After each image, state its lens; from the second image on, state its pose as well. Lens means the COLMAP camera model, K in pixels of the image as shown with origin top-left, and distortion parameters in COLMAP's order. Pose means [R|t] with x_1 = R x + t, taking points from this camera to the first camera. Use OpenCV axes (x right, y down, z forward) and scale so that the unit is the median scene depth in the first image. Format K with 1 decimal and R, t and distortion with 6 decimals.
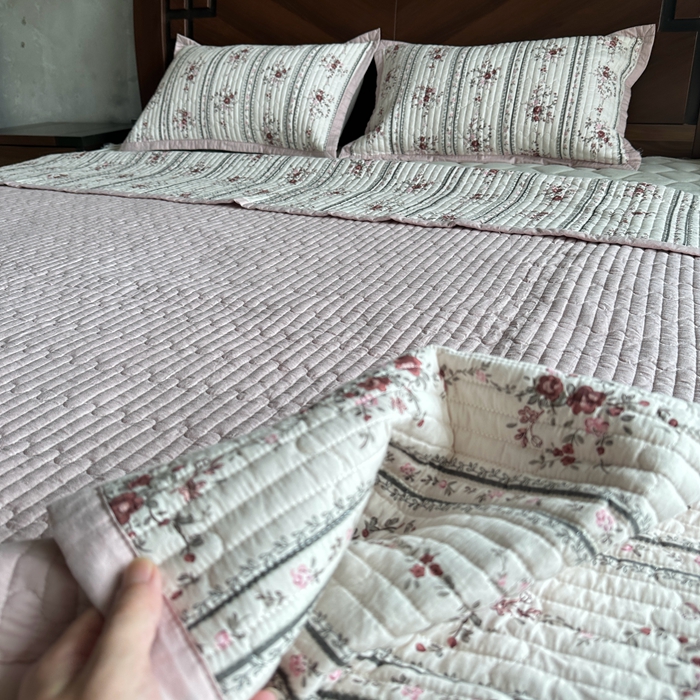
lens RADIAL K [[652.9, 0, 353.8], [0, 652.9, 352.0], [0, 0, 1]] dist [0.130388, -0.223369]
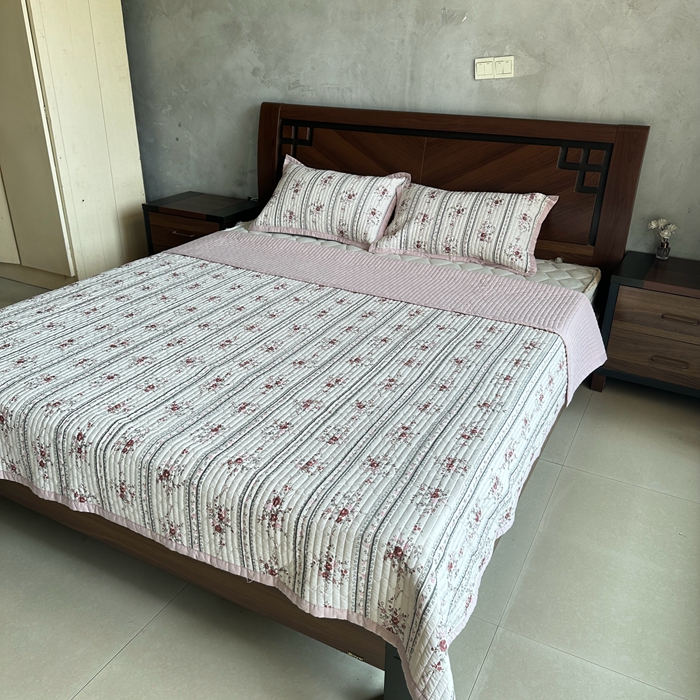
lens RADIAL K [[641.4, 0, 354.2], [0, 641.4, 347.3], [0, 0, 1]] dist [0.149013, -0.293201]
pose [[0.996525, 0.067042, -0.049436, 0.003186], [-0.066132, 0.997614, 0.019815, -0.069056], [0.050646, -0.016477, 0.998581, -0.609744]]
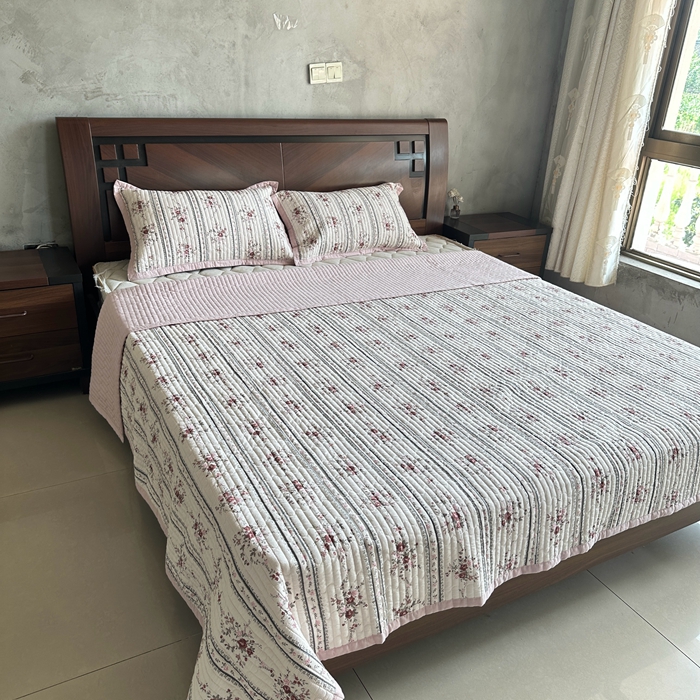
lens RADIAL K [[648.5, 0, 351.2], [0, 648.5, 352.8], [0, 0, 1]] dist [0.122191, -0.216627]
pose [[0.612406, -0.279334, 0.739548, -1.131469], [0.259957, 0.954625, 0.145304, -0.260329], [-0.746580, 0.103266, 0.657233, -0.131845]]
